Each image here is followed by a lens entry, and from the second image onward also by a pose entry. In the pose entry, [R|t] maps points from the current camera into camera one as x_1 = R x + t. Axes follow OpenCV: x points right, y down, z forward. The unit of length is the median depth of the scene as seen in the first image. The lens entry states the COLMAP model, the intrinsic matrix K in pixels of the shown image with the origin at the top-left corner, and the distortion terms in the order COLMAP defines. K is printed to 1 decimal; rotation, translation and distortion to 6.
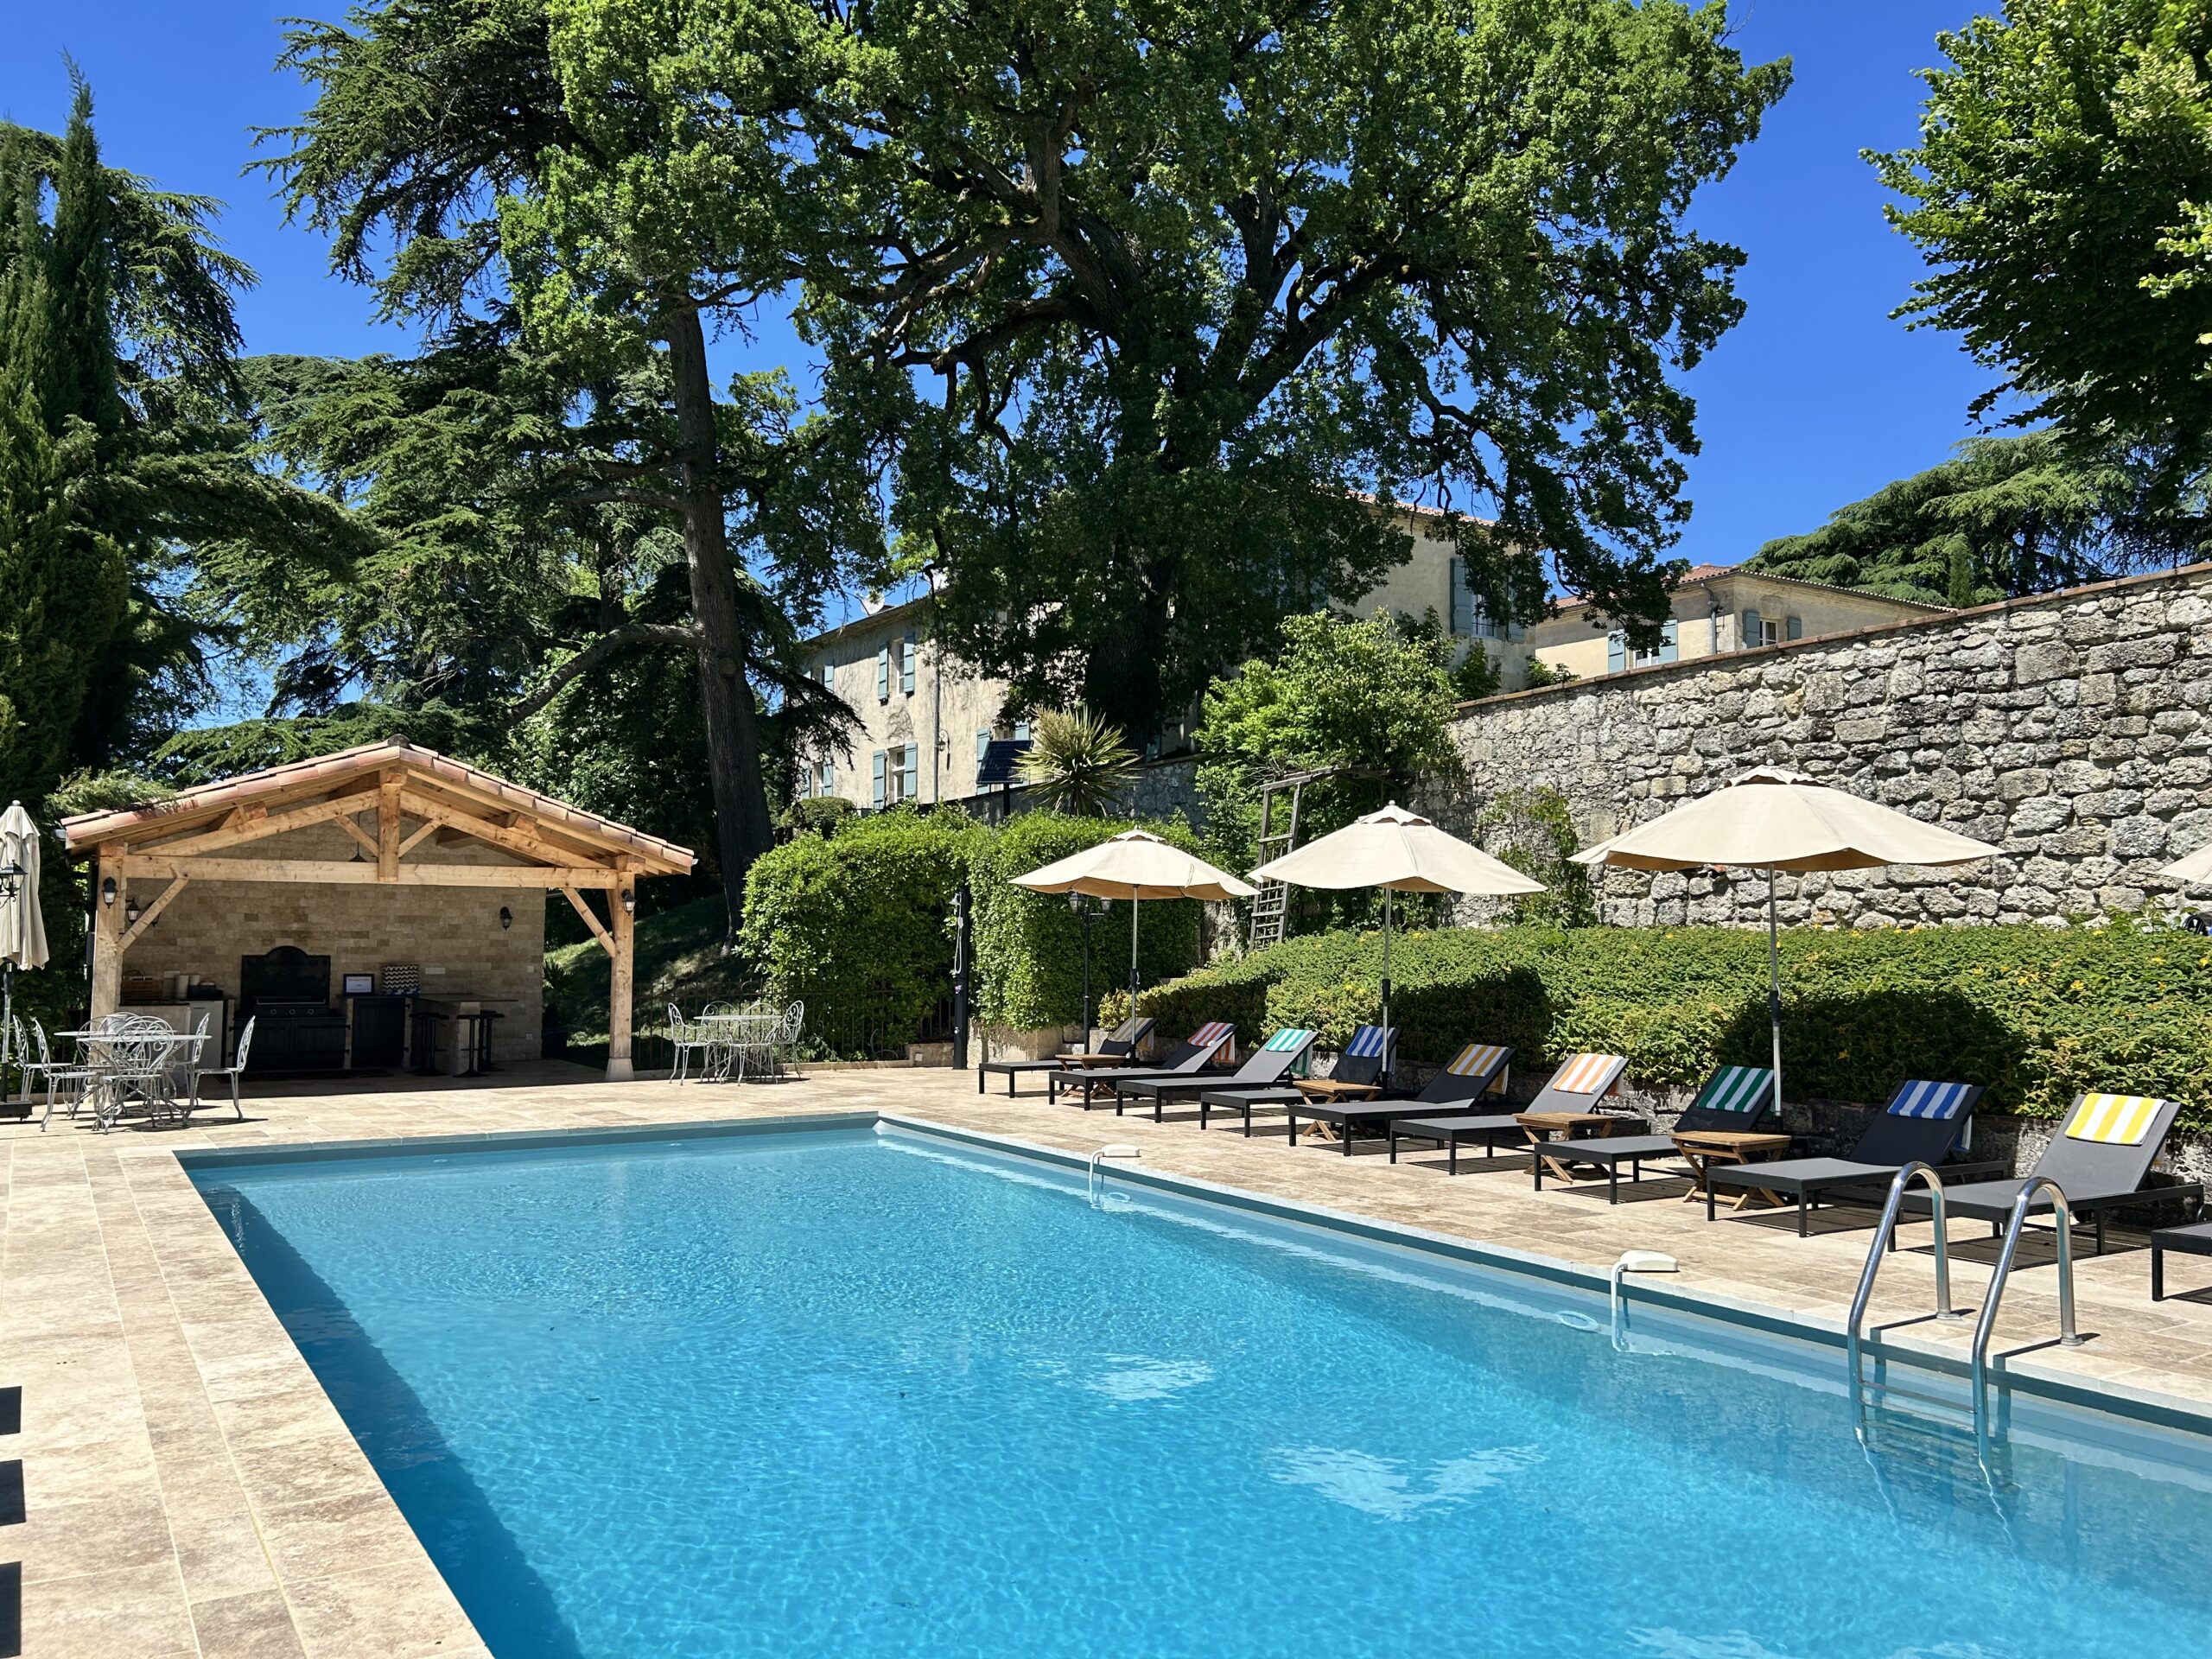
lens RADIAL K [[1659.5, 0, 1113.1], [0, 1659.5, 829.8], [0, 0, 1]] dist [0.030308, -0.028420]
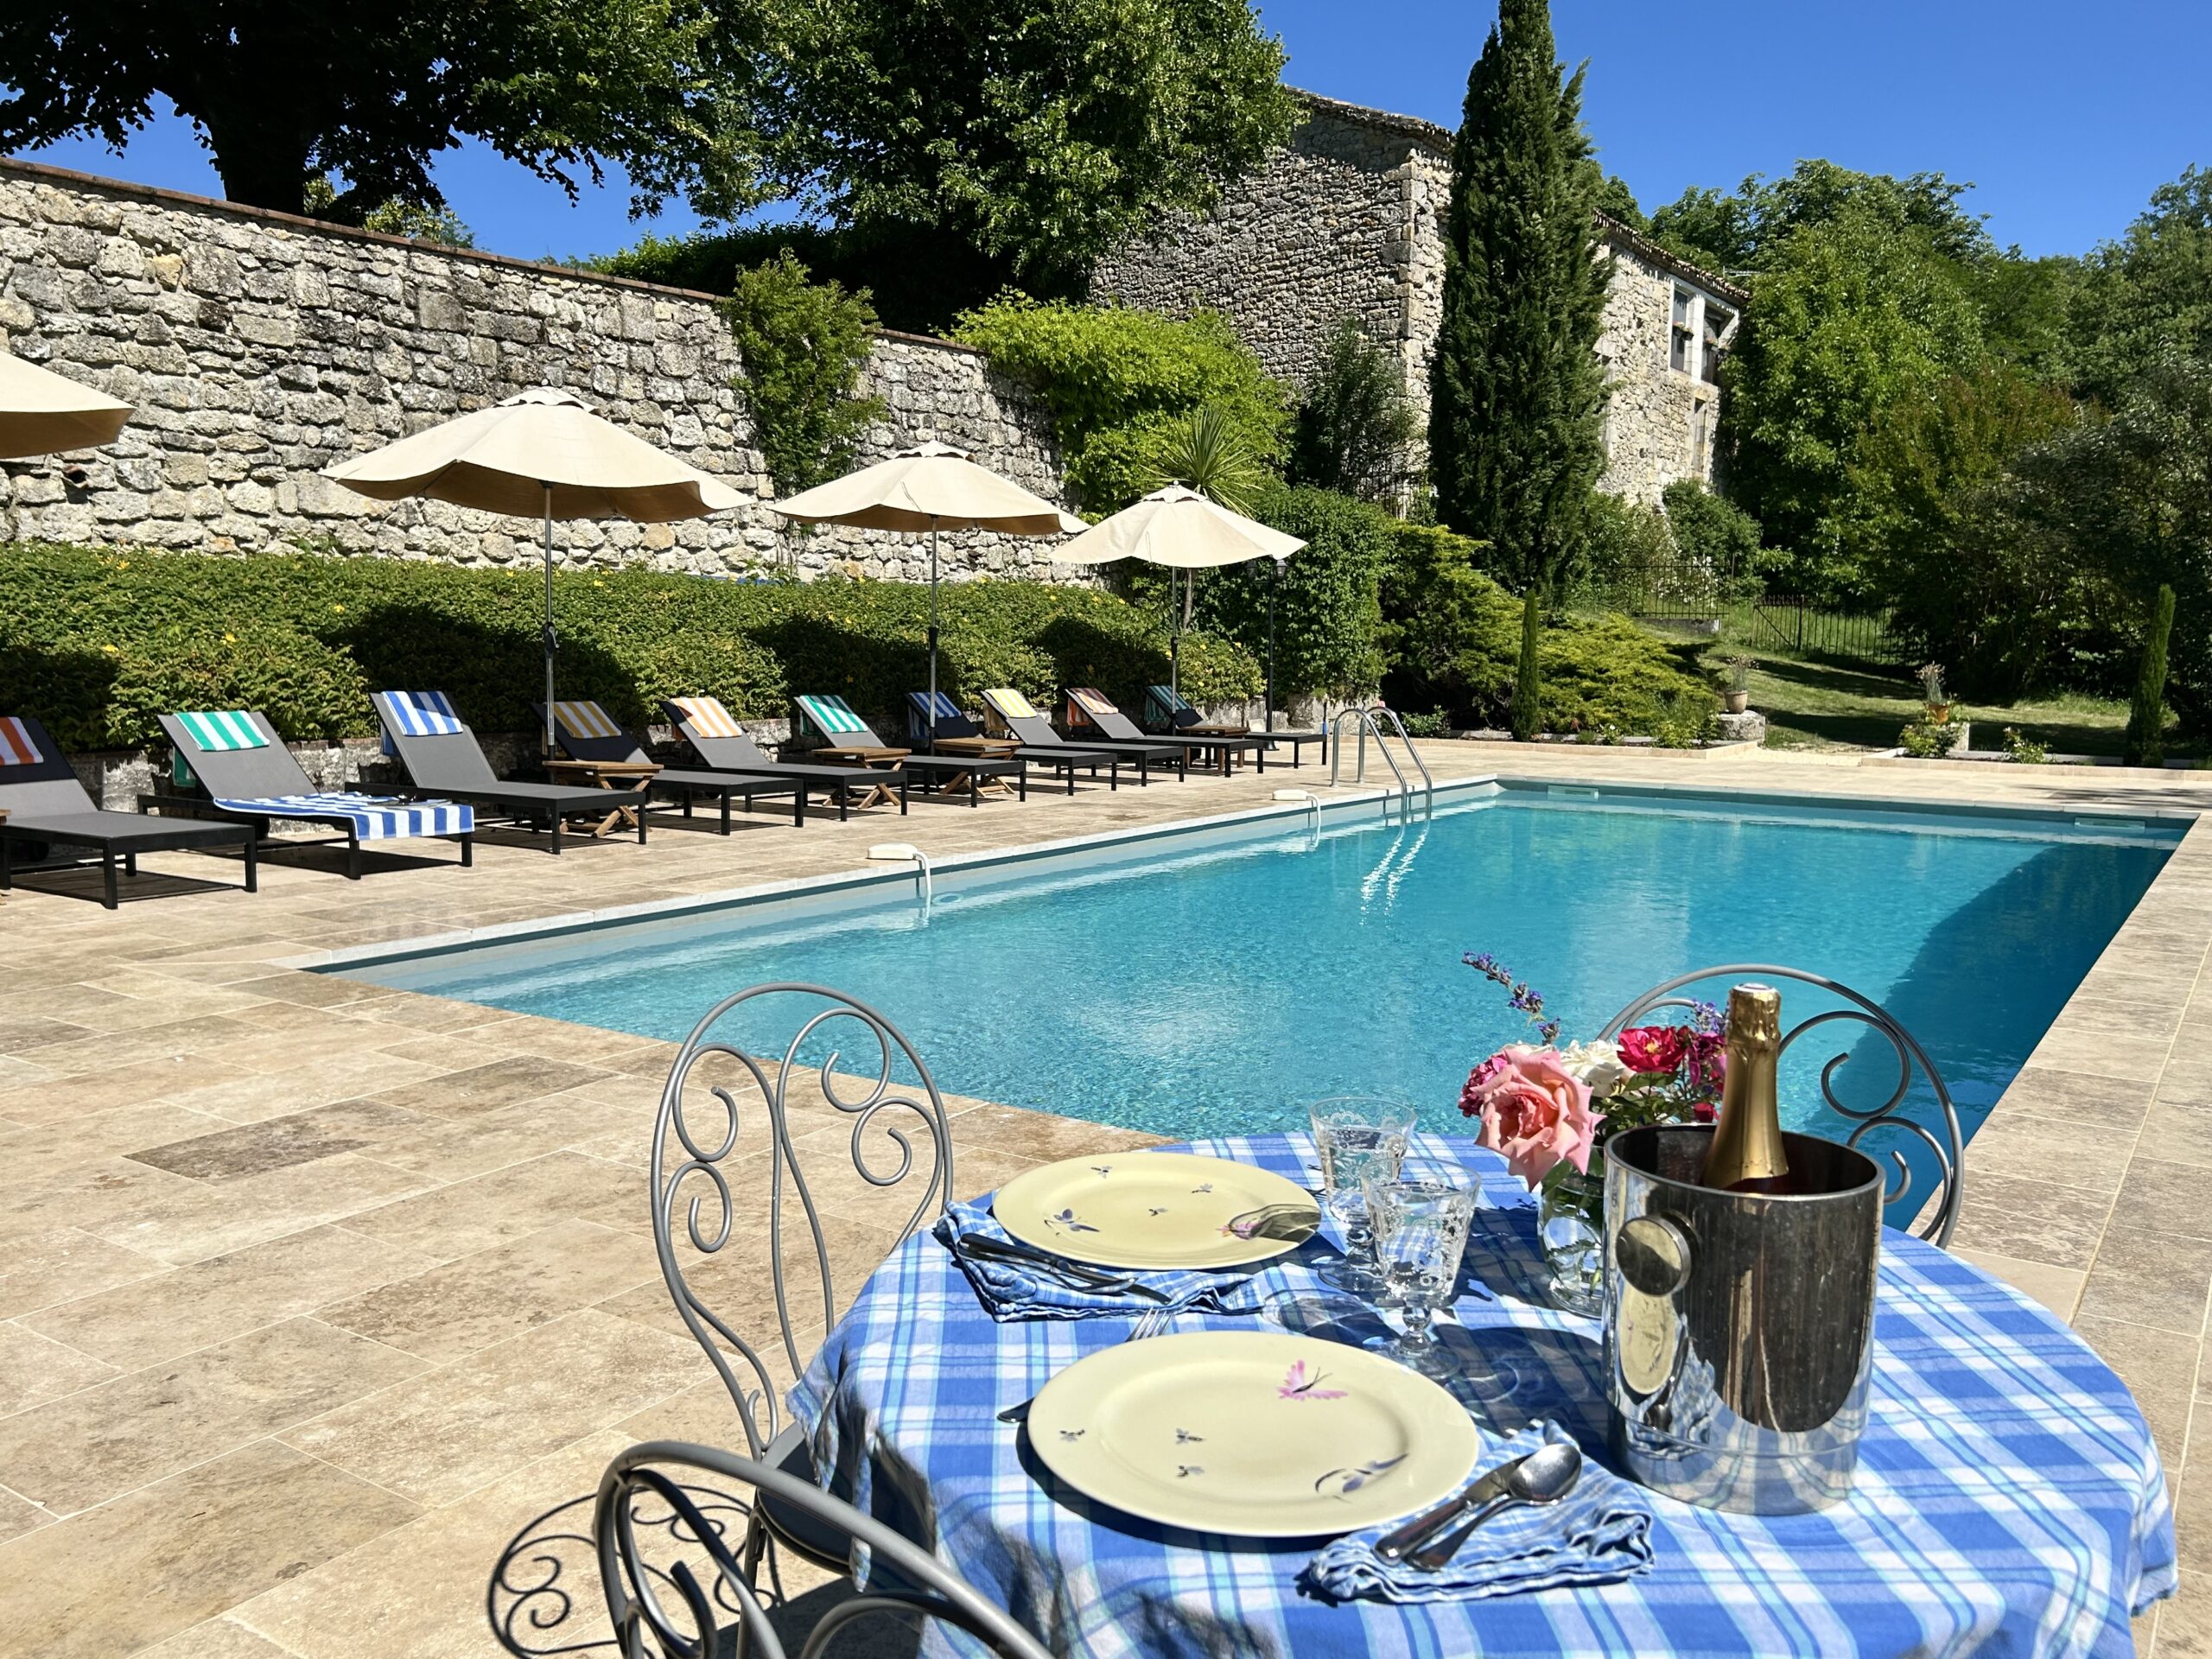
lens RADIAL K [[1773.2, 0, 1109.9], [0, 1773.2, 825.1], [0, 0, 1]] dist [0.038556, -0.019562]
pose [[-0.399754, -0.117885, 0.909010, -0.601975], [-0.081037, 0.992358, 0.093056, 0.073017], [-0.913033, -0.036463, -0.406252, 0.956758]]
